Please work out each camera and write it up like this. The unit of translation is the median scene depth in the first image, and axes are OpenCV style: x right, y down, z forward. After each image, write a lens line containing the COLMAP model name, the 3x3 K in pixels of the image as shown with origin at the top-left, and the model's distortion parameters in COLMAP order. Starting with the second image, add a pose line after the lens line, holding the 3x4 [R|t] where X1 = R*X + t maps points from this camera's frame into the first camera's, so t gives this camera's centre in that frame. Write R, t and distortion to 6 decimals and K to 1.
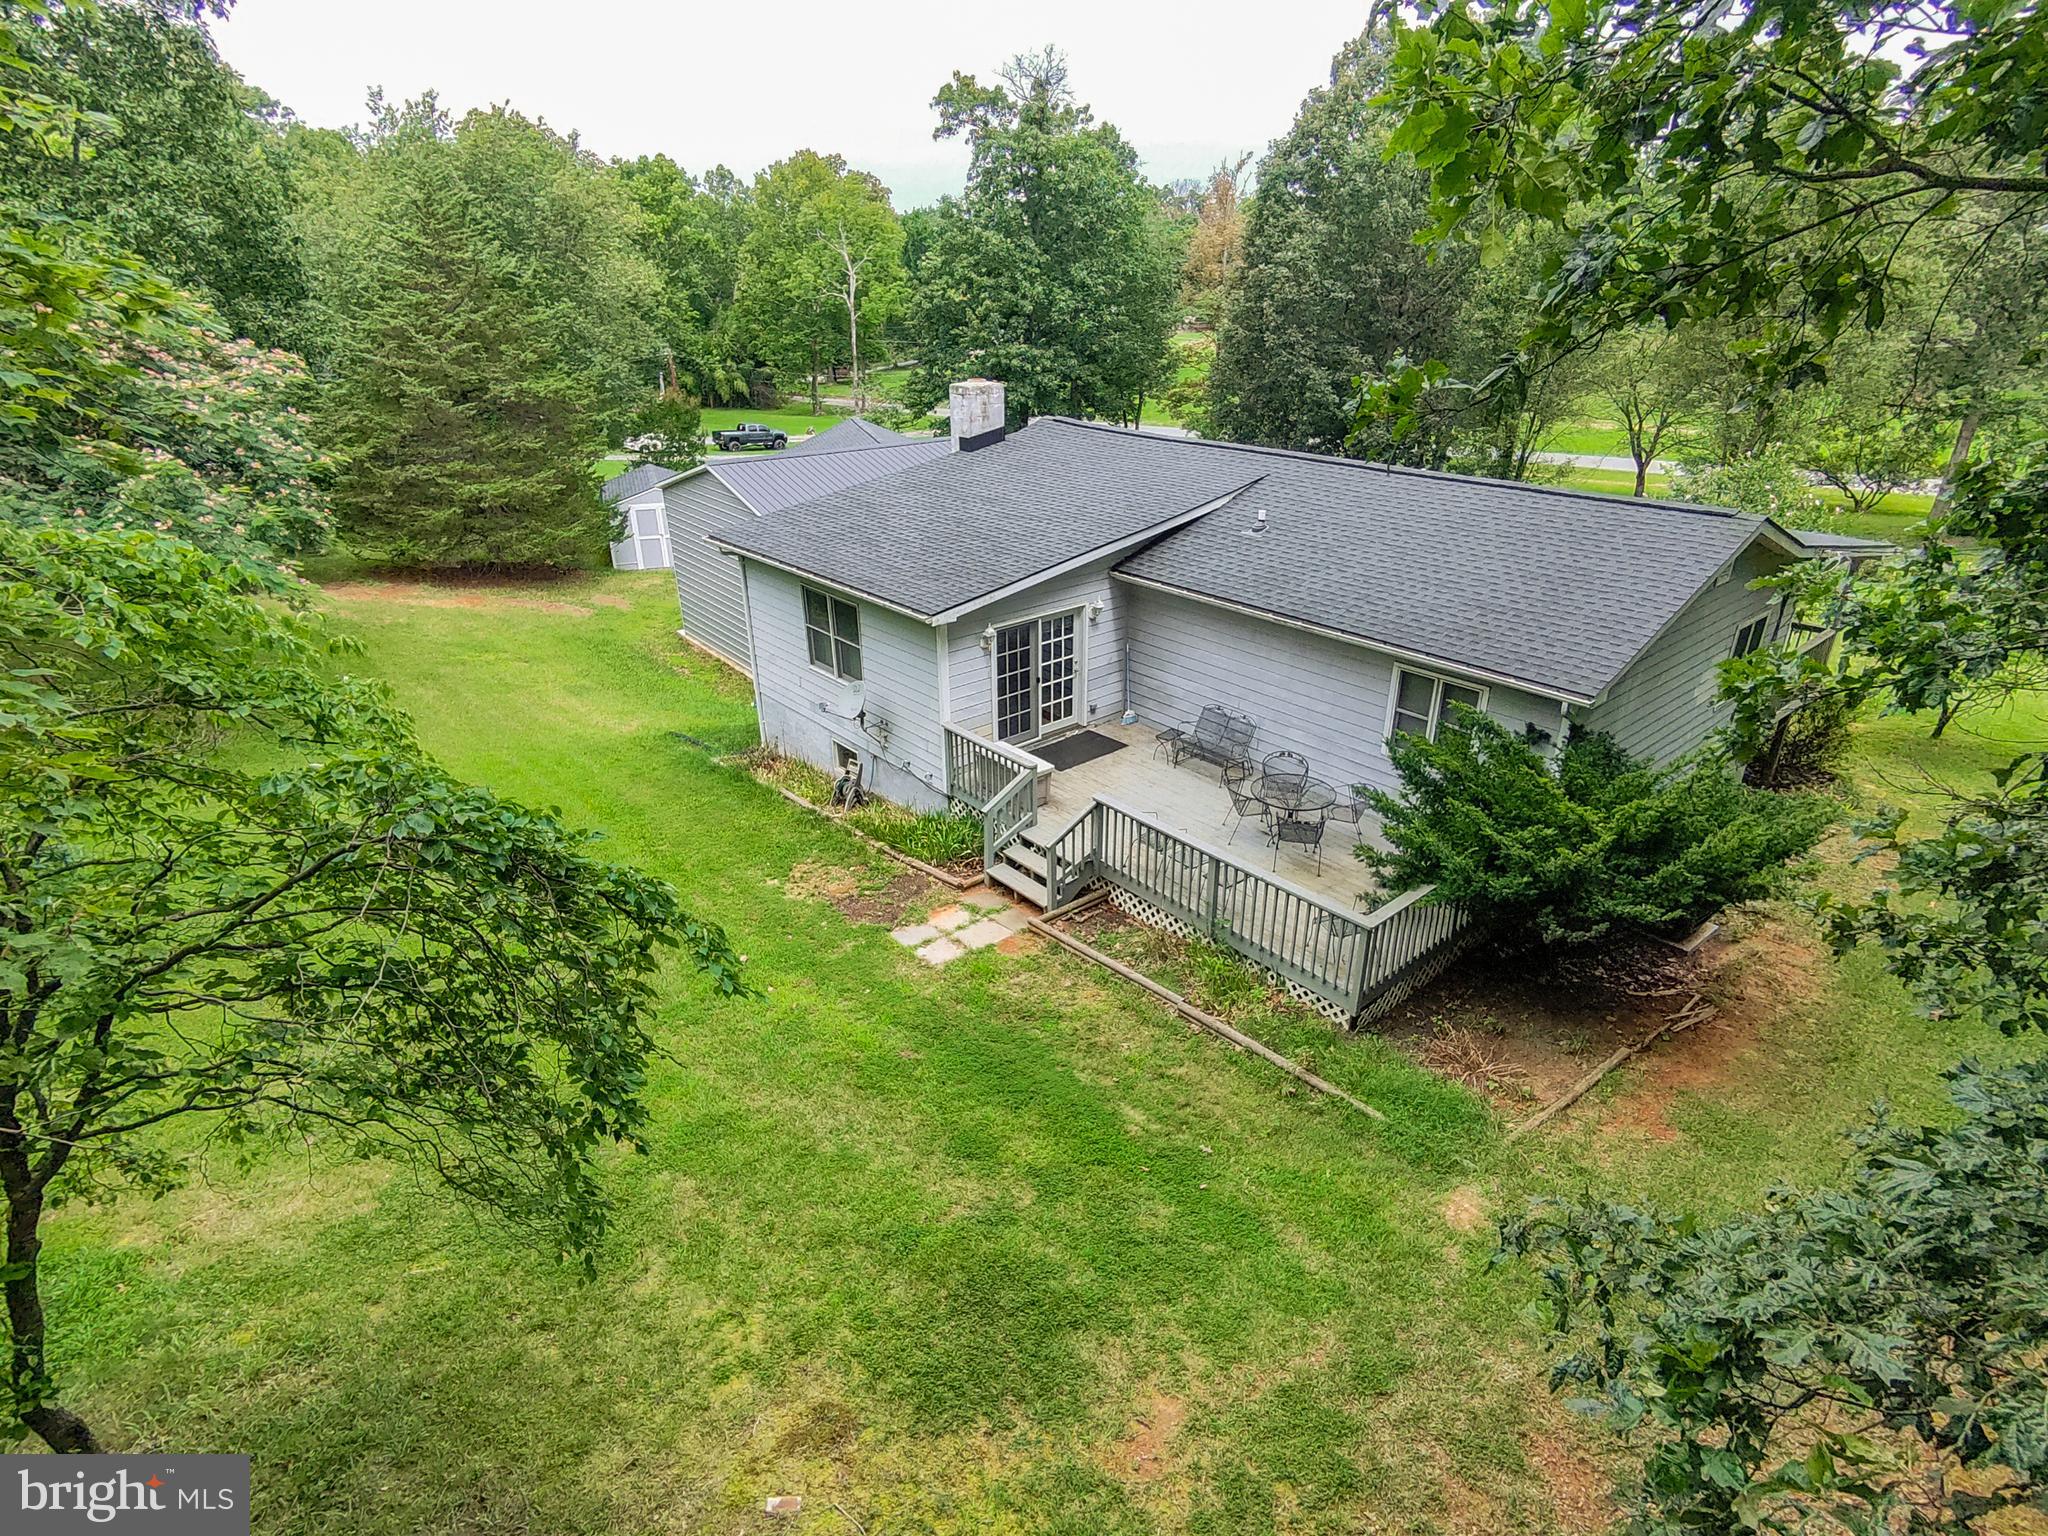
lens RADIAL K [[1090.1, 0, 1040.7], [0, 1090.1, 779.3], [0, 0, 1]] dist [0.011945, 0.001703]
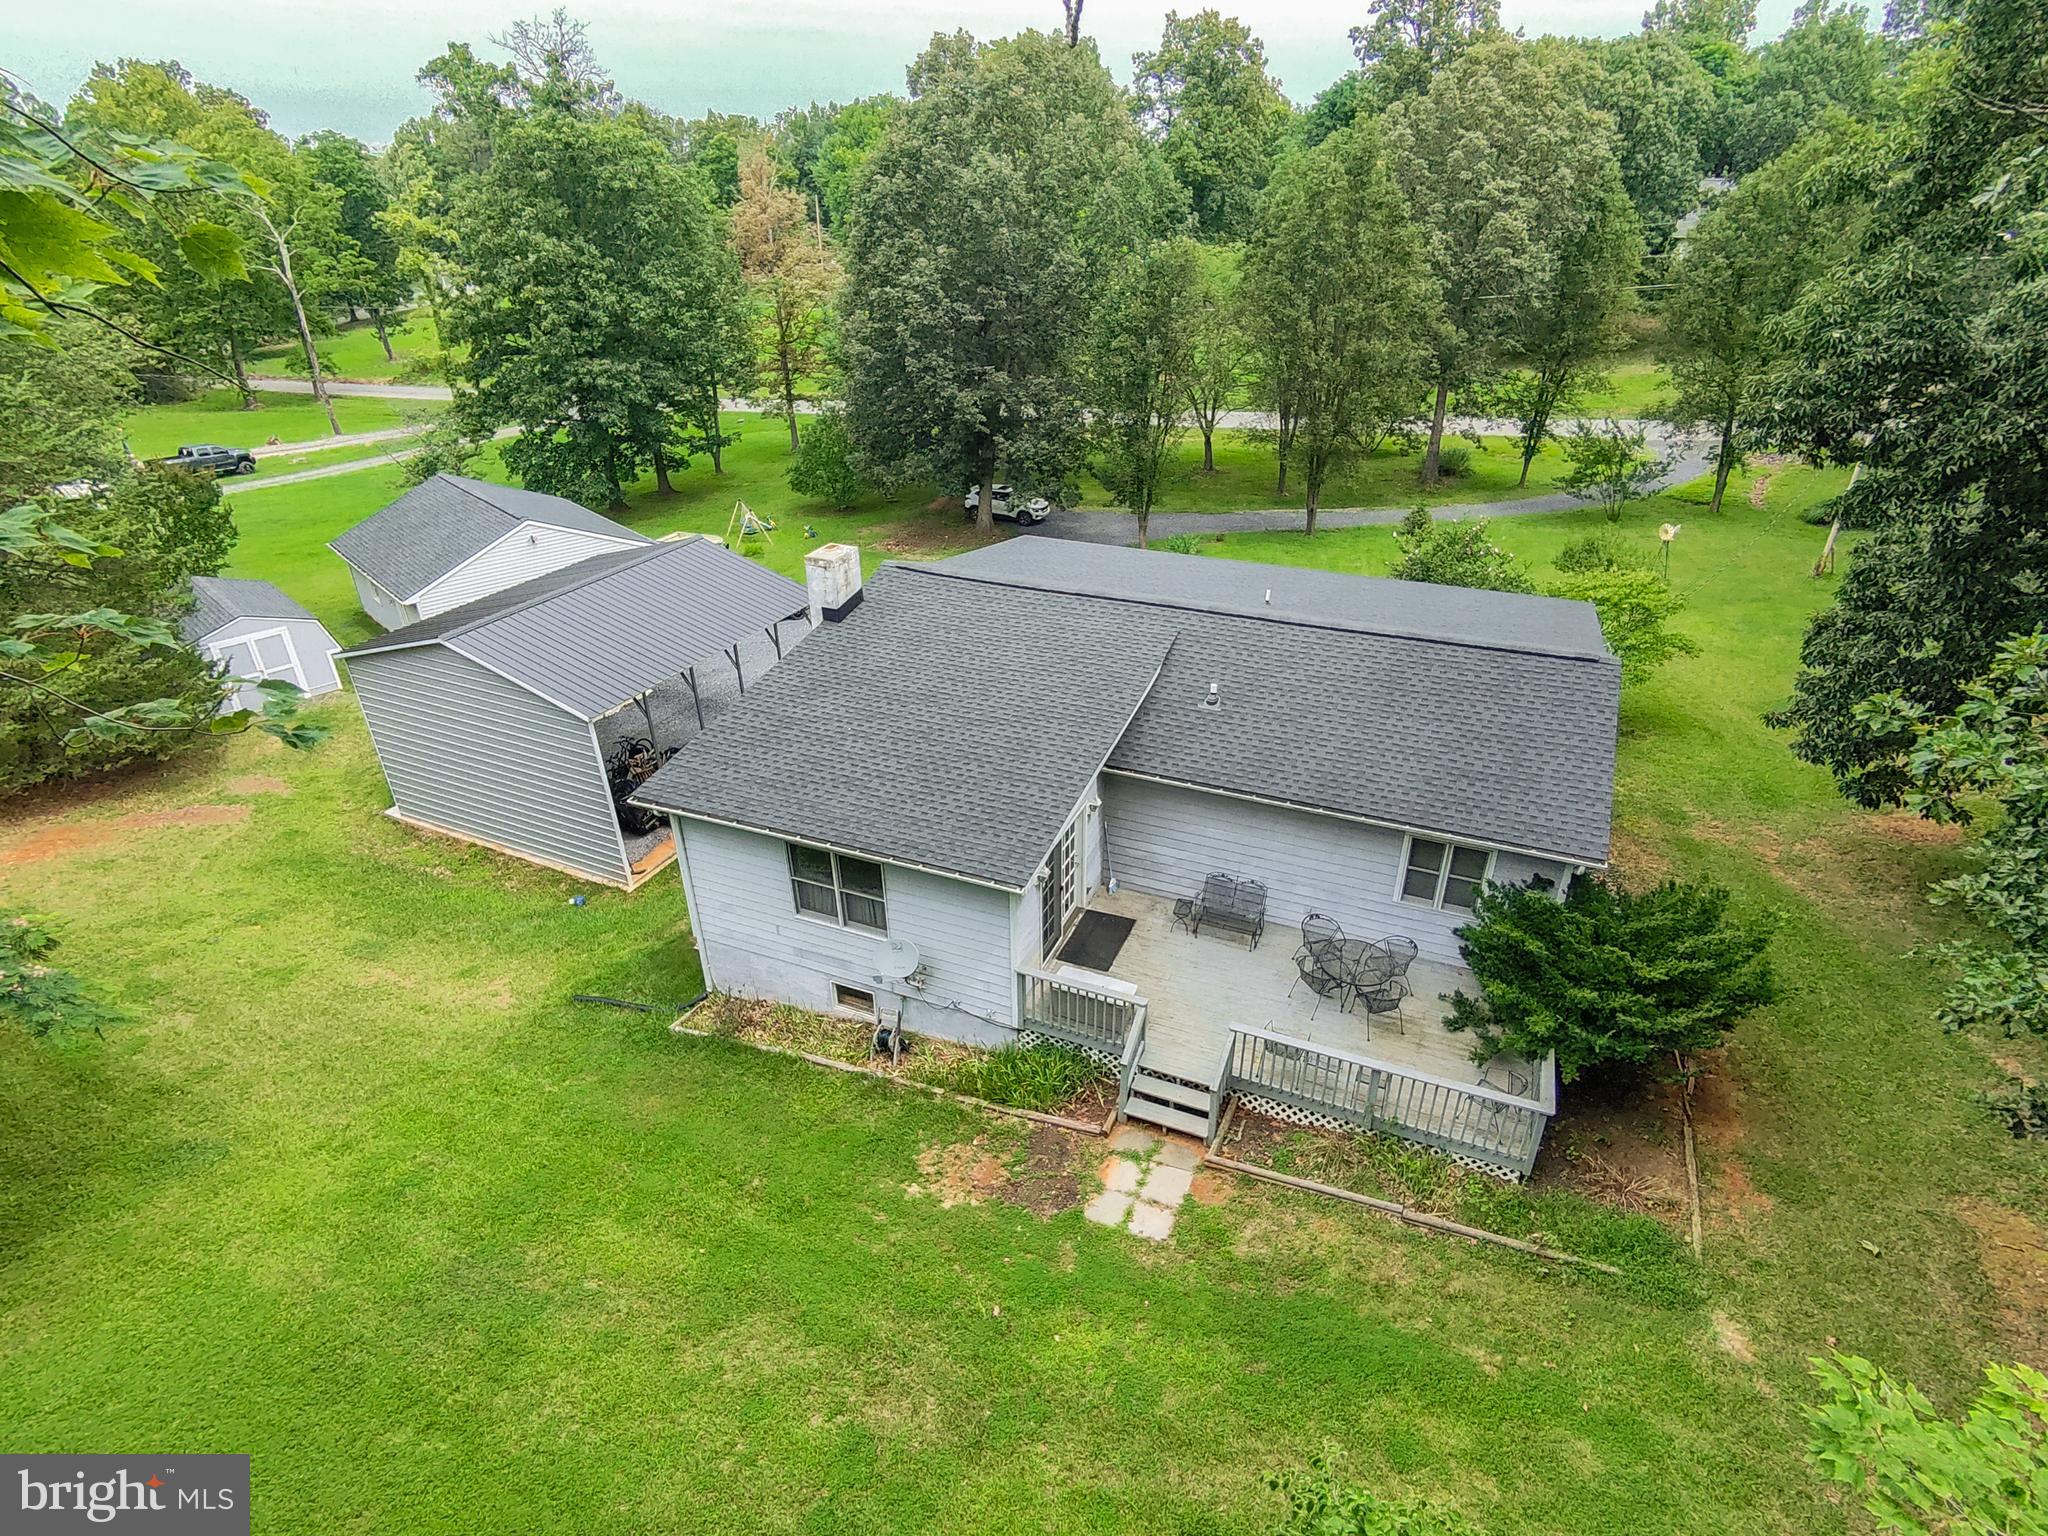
lens RADIAL K [[1090.1, 0, 1040.7], [0, 1090.1, 779.3], [0, 0, 1]] dist [0.011945, 0.001703]
pose [[0.898327, -0.217825, 0.381525, -0.435570], [0.191067, 0.975708, 0.107183, -0.341739], [-0.395604, -0.023389, 0.918123, 0.077977]]
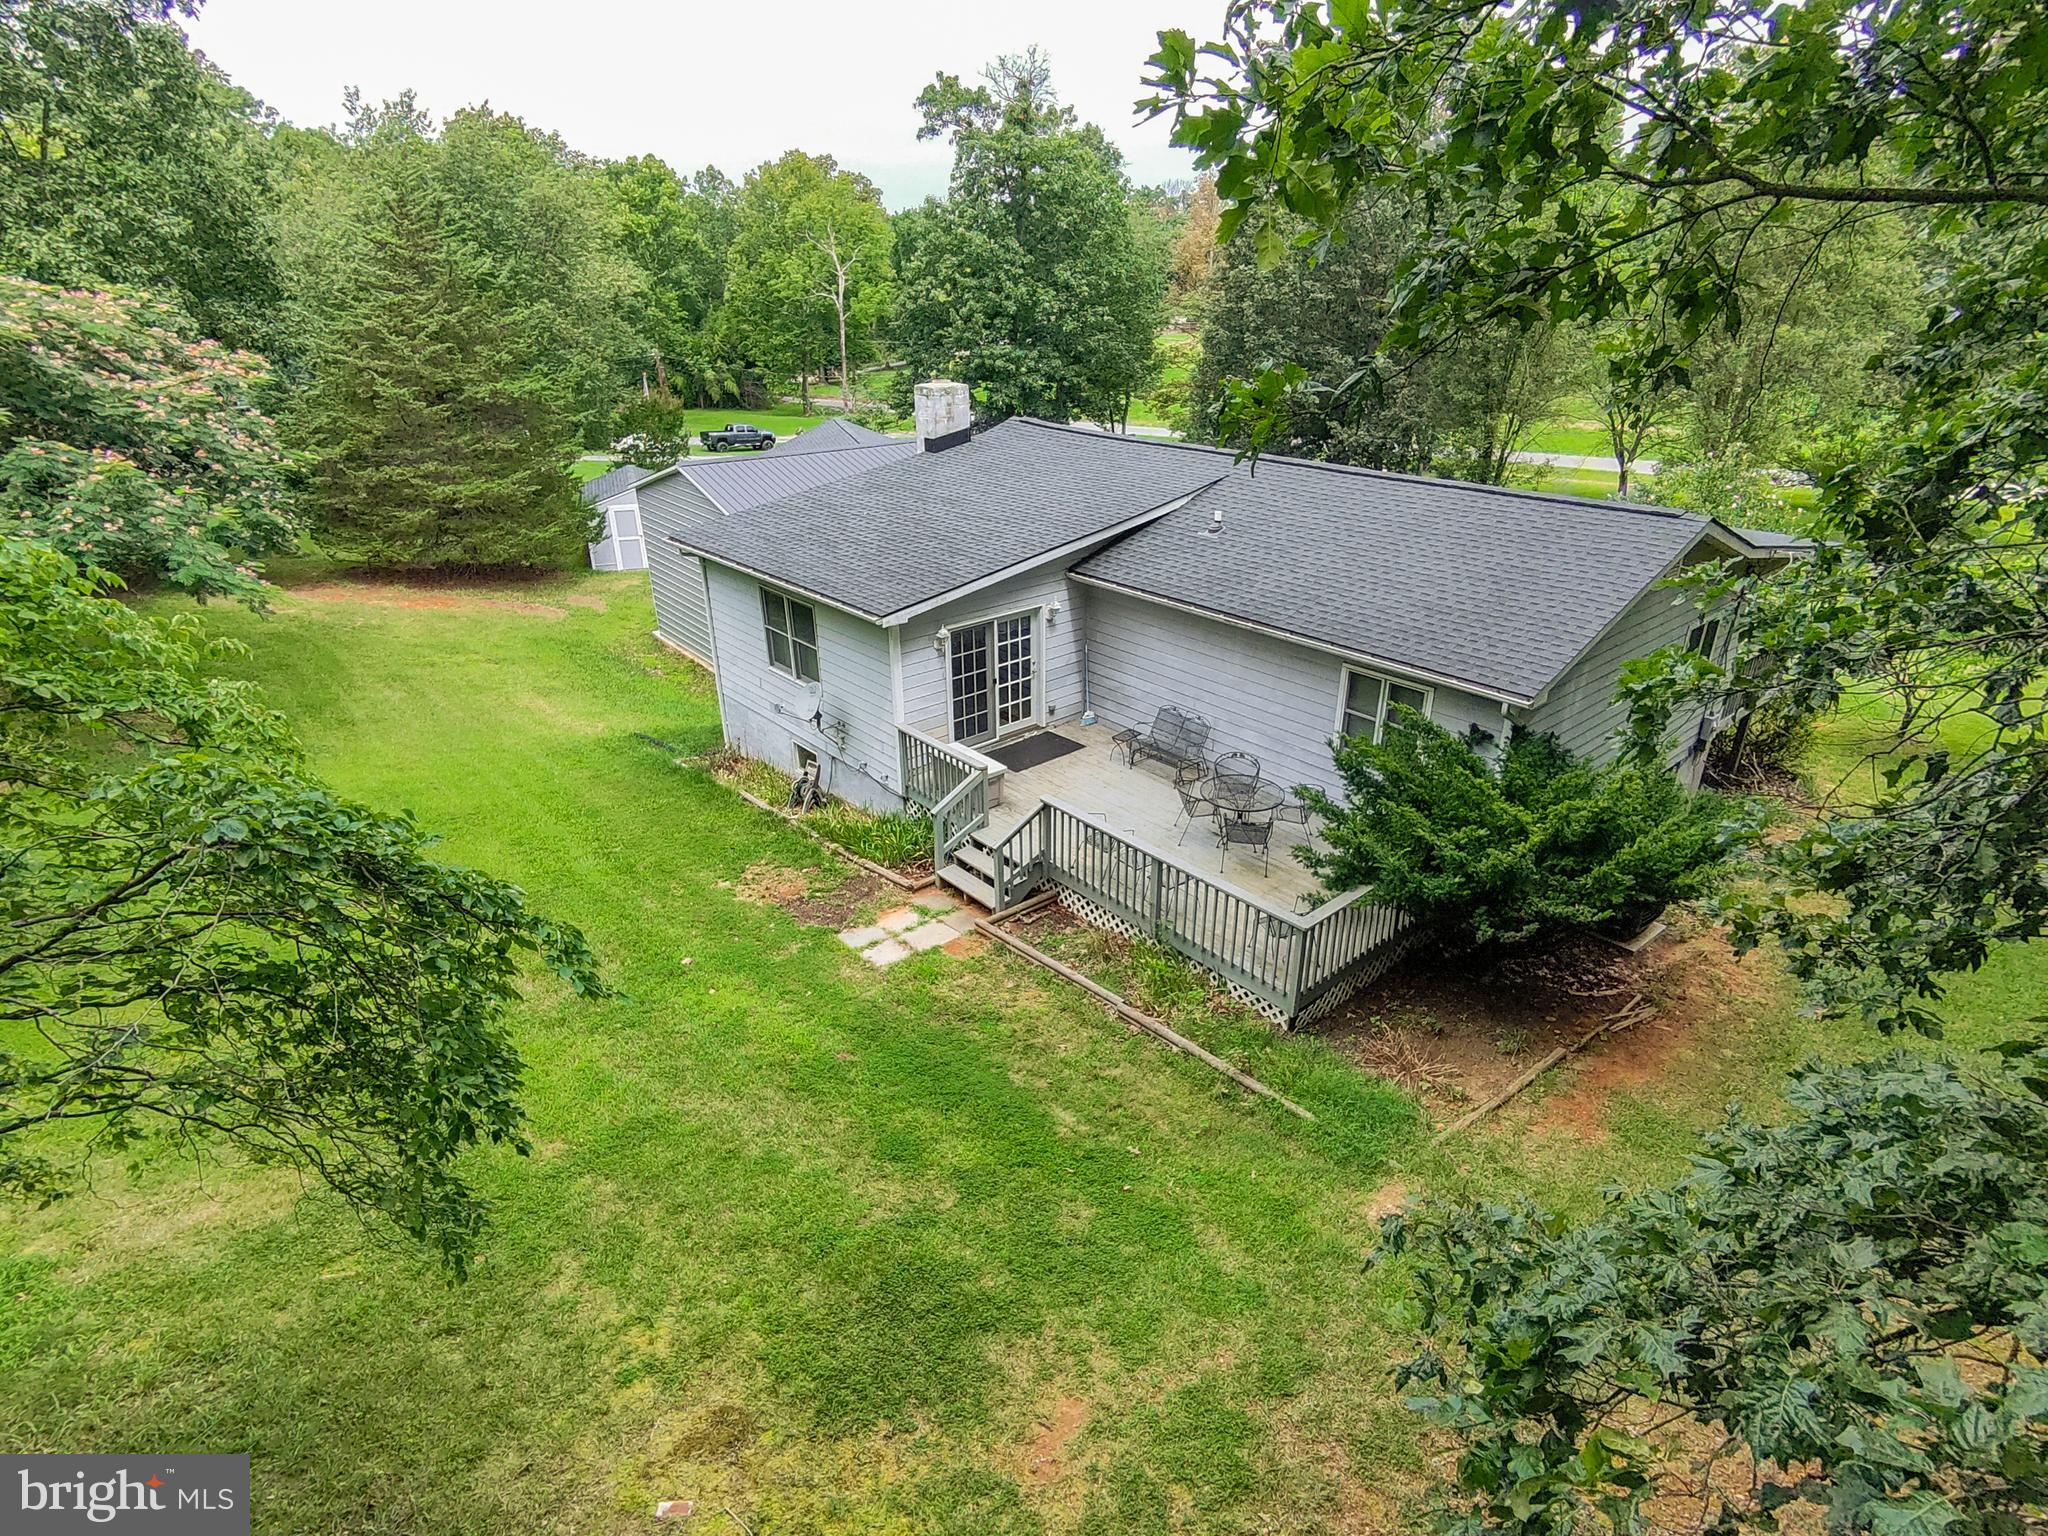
lens RADIAL K [[1090.1, 0, 1040.7], [0, 1090.1, 779.3], [0, 0, 1]] dist [0.011945, 0.001703]
pose [[0.999992, -0.001574, 0.003554, 0.040686], [0.001576, 0.999999, -0.000391, -0.000610], [-0.003553, 0.000397, 0.999994, 0.000263]]
